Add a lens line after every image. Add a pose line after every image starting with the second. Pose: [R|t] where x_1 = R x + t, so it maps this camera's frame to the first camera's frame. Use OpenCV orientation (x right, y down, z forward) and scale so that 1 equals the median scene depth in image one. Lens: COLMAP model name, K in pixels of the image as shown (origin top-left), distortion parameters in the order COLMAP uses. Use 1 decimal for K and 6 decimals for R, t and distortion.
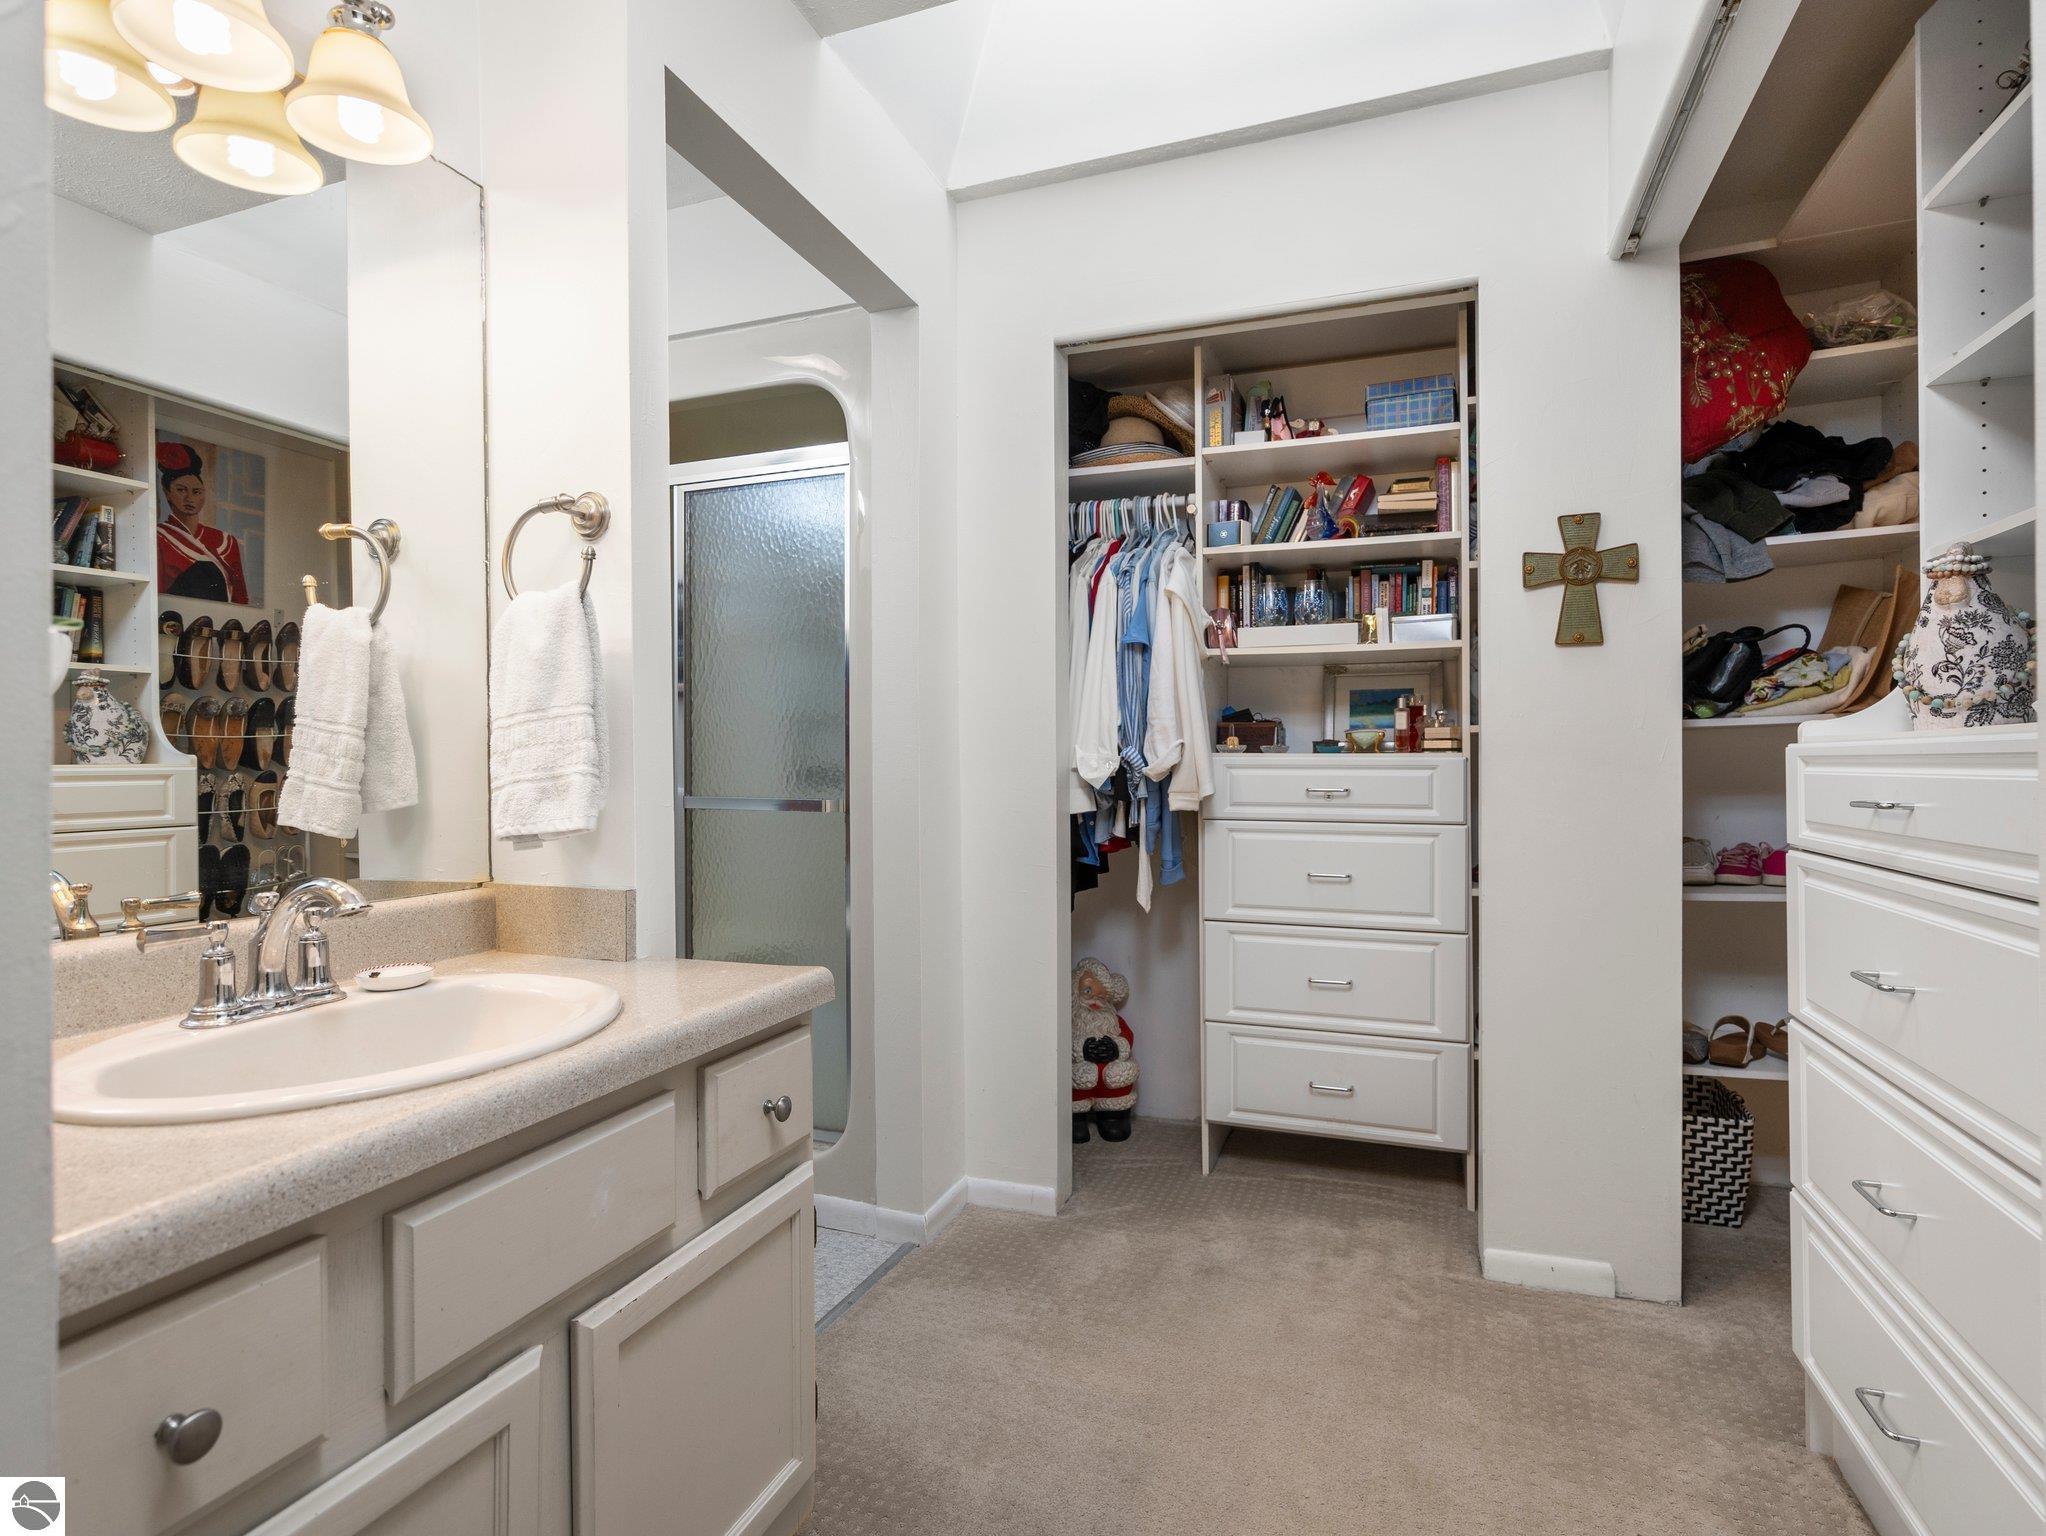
lens RADIAL K [[1051.1, 0, 1024.8], [0, 1051.1, 764.2], [0, 0, 1]] dist [-0.009023, 0.004615]
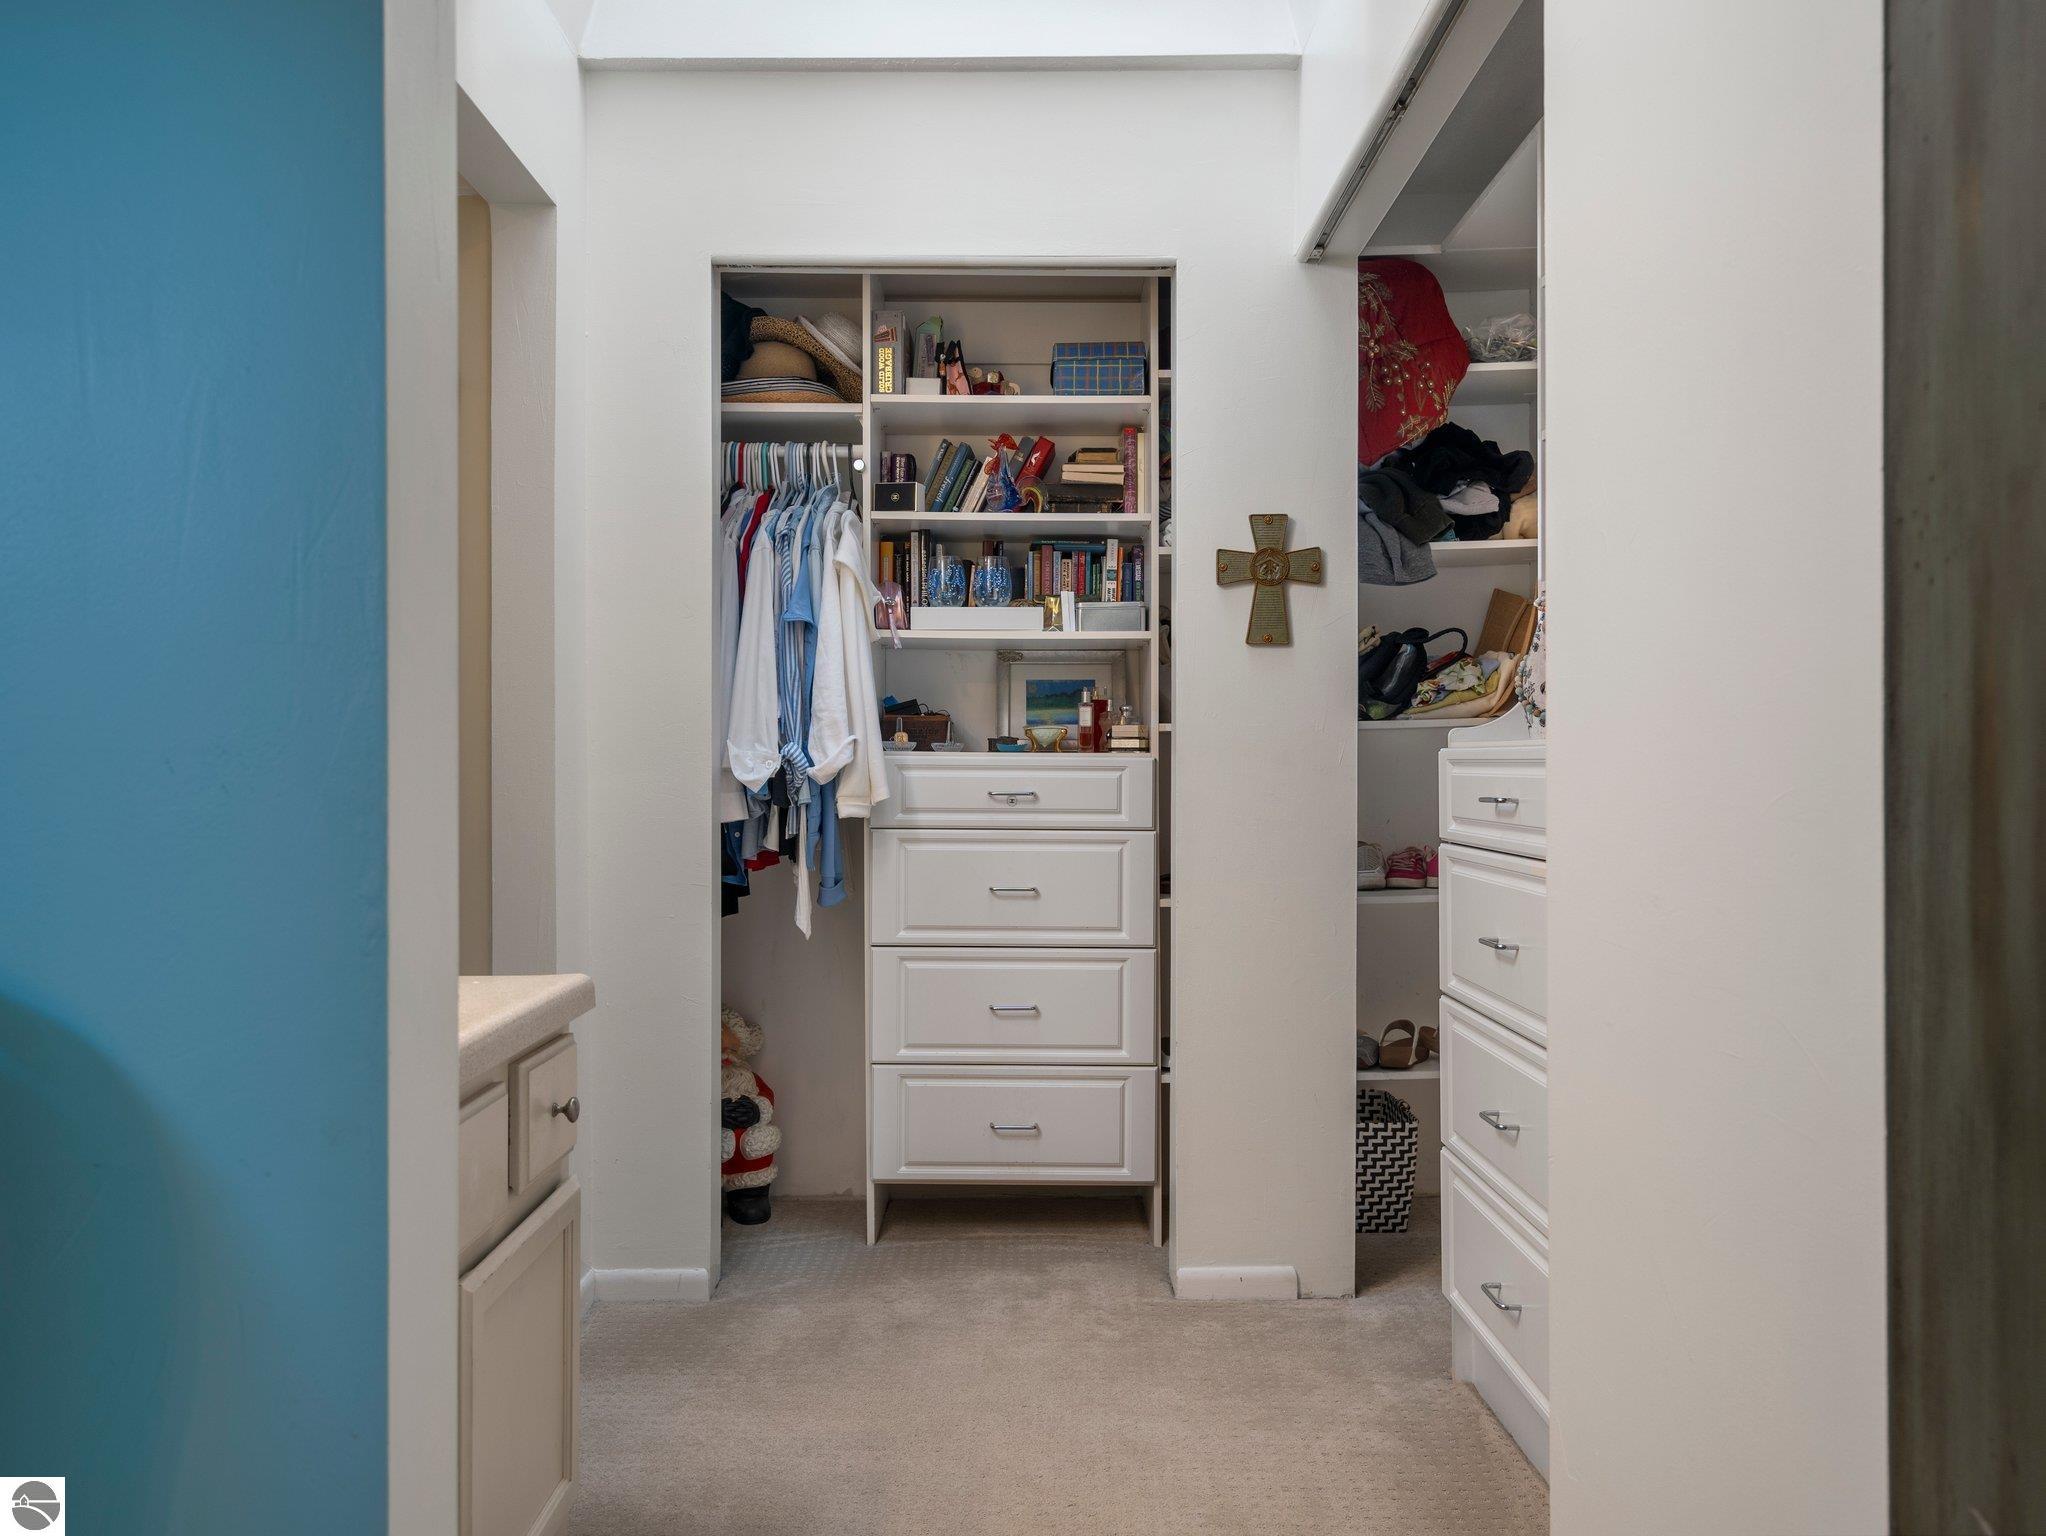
lens RADIAL K [[1591.2, 0, 1014.4], [0, 1591.2, 766.0], [0, 0, 1]] dist [-0.008543, -0.001560]
pose [[0.939224, 0.003623, 0.343285, -0.167339], [-0.003994, 0.999992, 0.000374, 0.000435], [-0.343281, -0.001722, 0.939231, -0.260376]]
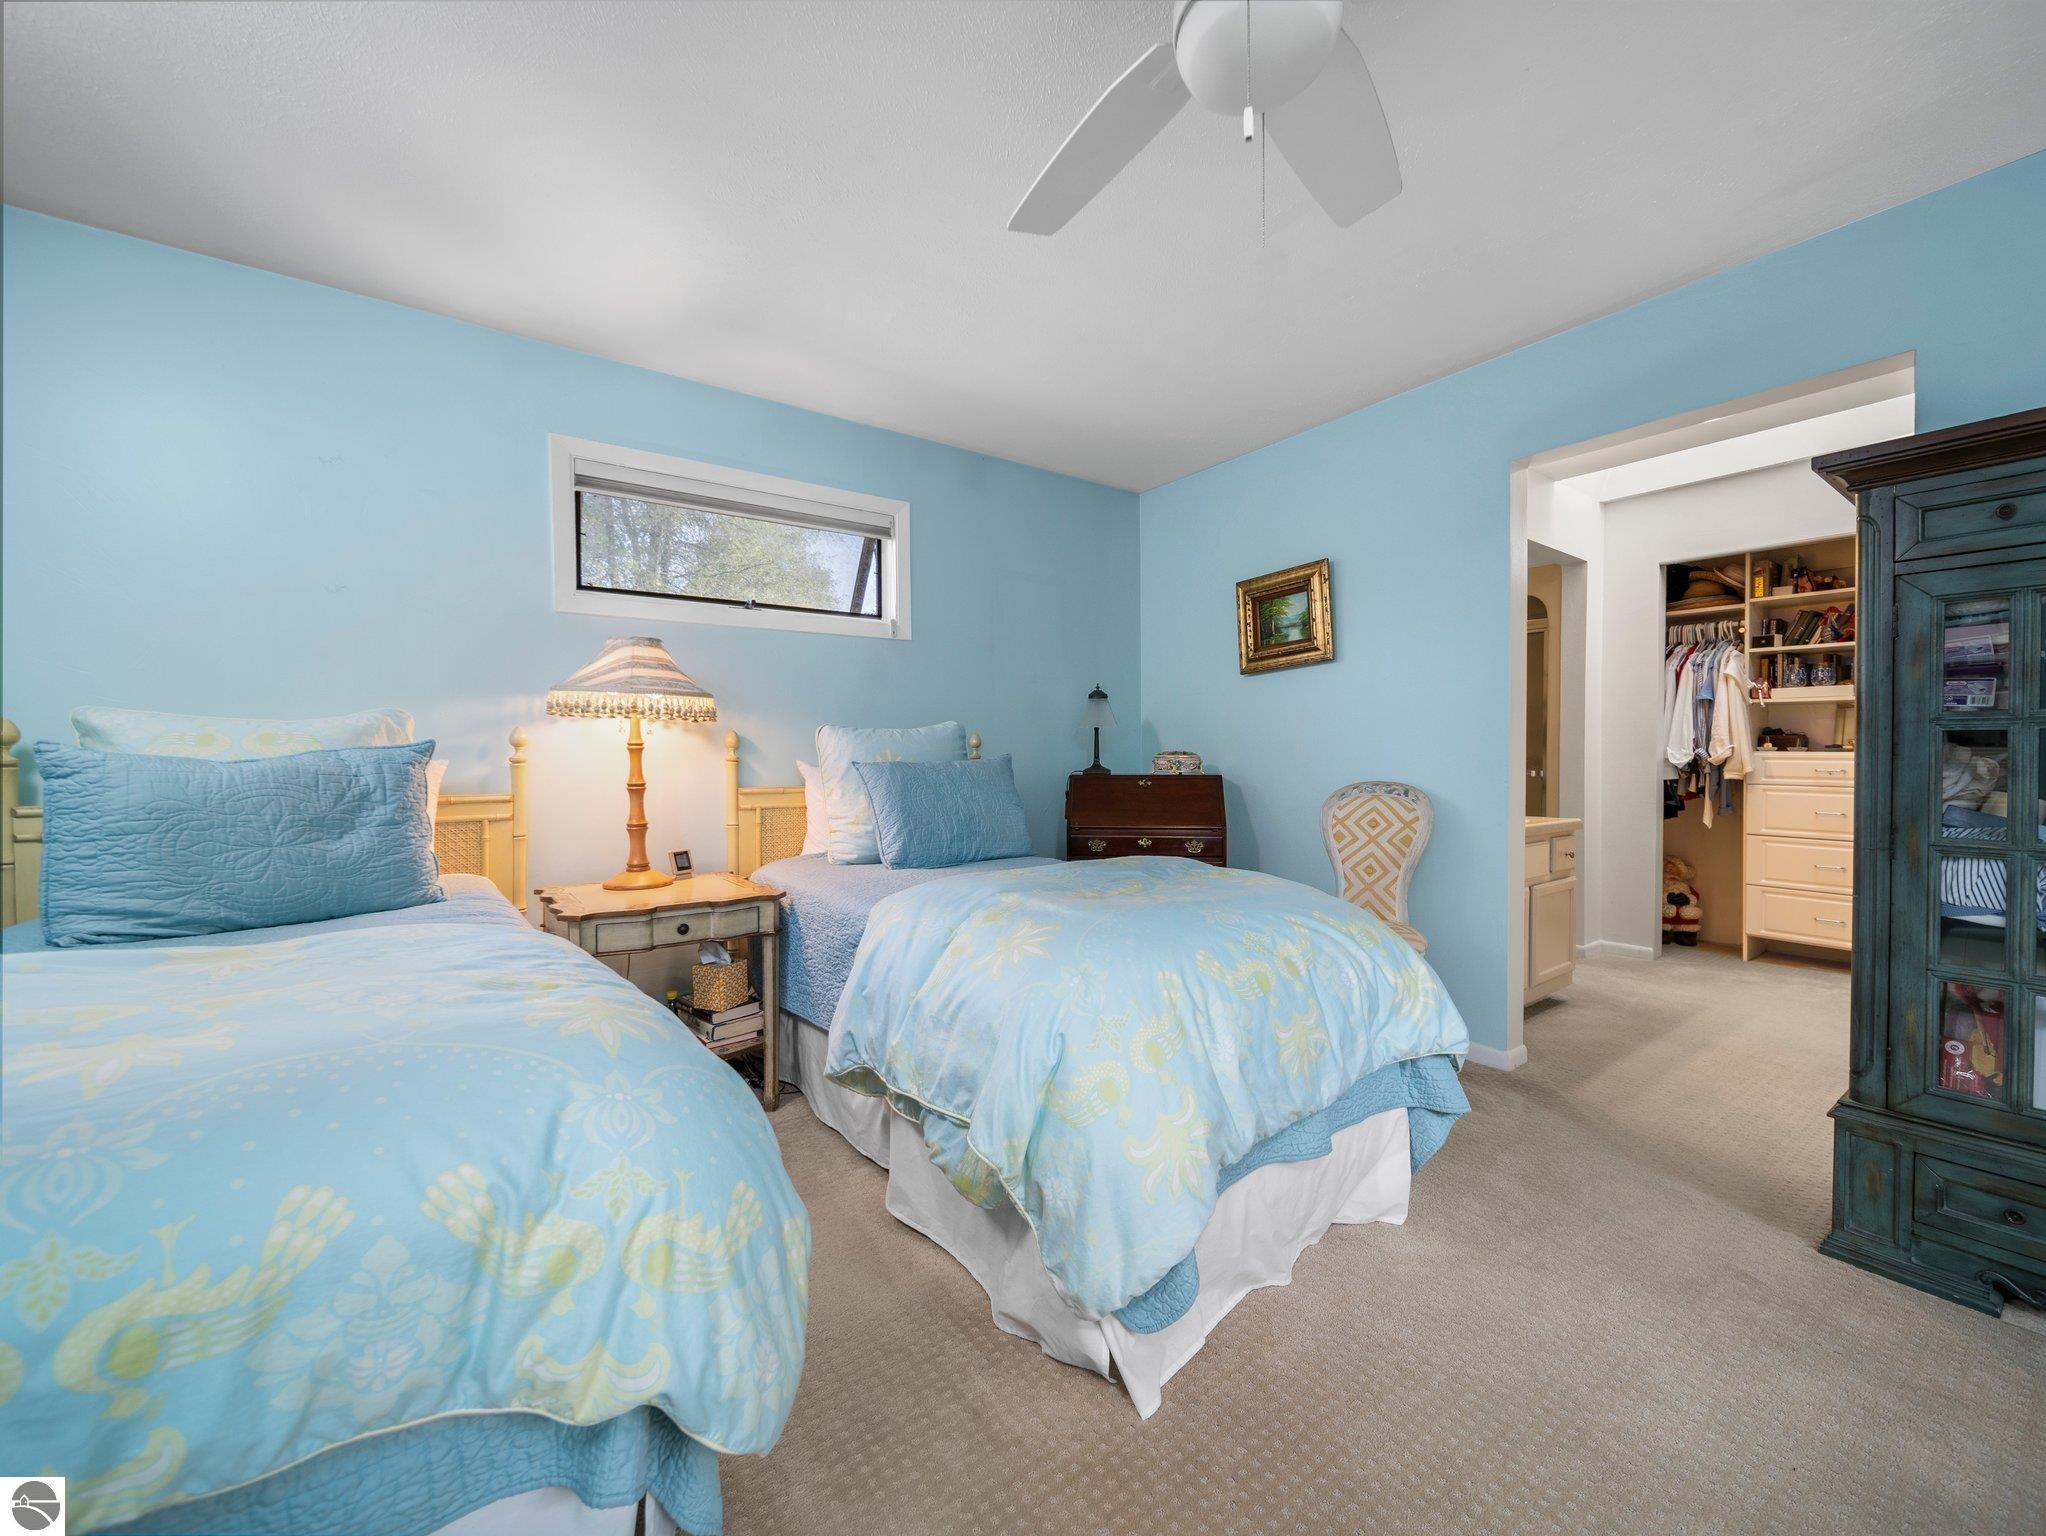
lens RADIAL K [[815.0, 0, 1022.4], [0, 815.0, 761.5], [0, 0, 1]] dist [0.002872, 0.000463]
pose [[0.832896, 0.013225, -0.553272, -0.121822], [-0.005258, 0.999858, 0.015985, -0.009336], [0.553405, -0.010405, 0.832847, -1.082472]]
